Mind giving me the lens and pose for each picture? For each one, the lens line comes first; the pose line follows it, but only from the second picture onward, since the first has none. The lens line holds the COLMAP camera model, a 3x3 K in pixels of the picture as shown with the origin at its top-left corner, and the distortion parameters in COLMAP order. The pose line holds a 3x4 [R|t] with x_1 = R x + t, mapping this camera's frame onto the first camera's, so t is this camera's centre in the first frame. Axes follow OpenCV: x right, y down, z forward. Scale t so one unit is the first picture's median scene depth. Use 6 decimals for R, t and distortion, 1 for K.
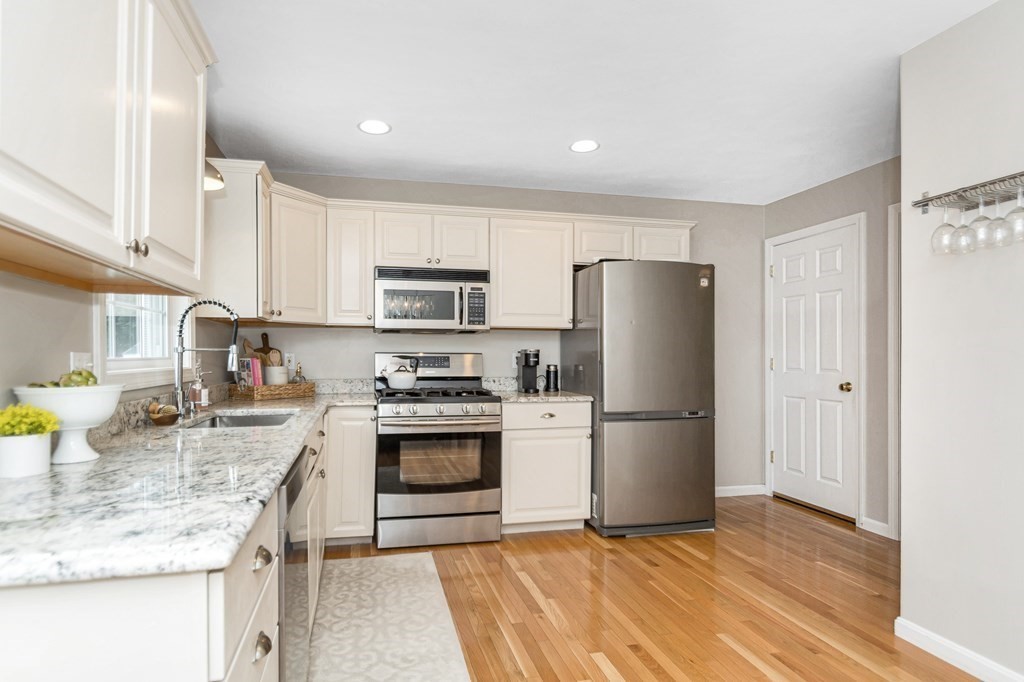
lens RADIAL K [[564.2, 0, 507.7], [0, 564.2, 358.5], [0, 0, 1]] dist [-0.001286, 0.000111]
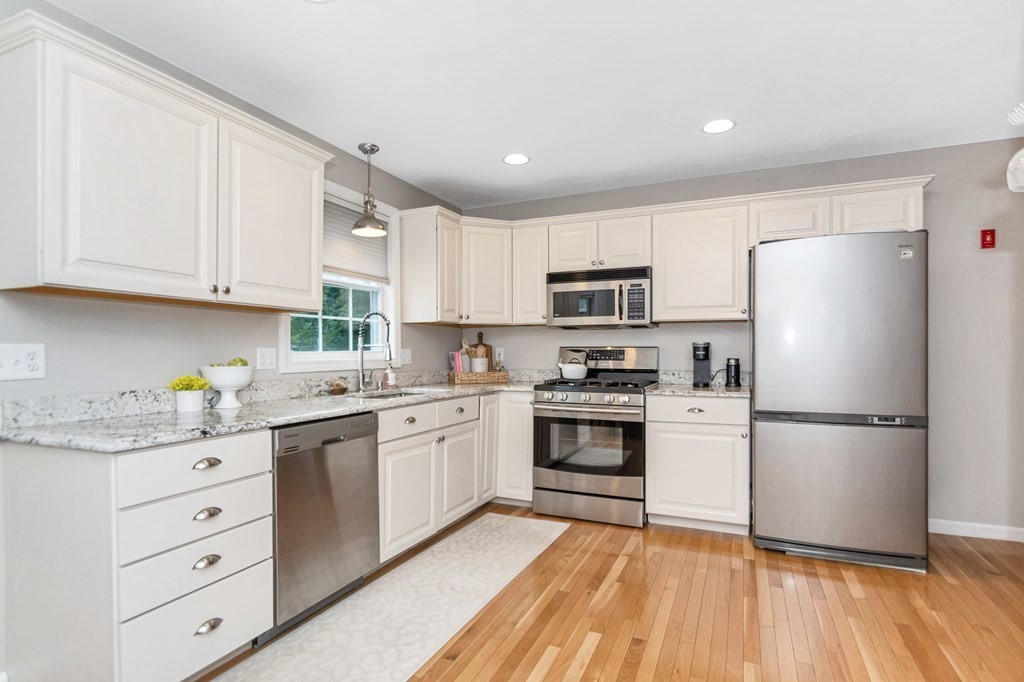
lens RADIAL K [[540.5, 0, 511.9], [0, 540.5, 353.3], [0, 0, 1]] dist [0.001357, -0.000074]
pose [[0.791471, -0.001097, -0.611206, 0.380375], [0.001102, 0.999999, -0.000369, 0.002960], [0.611206, -0.000382, 0.791471, 0.066814]]
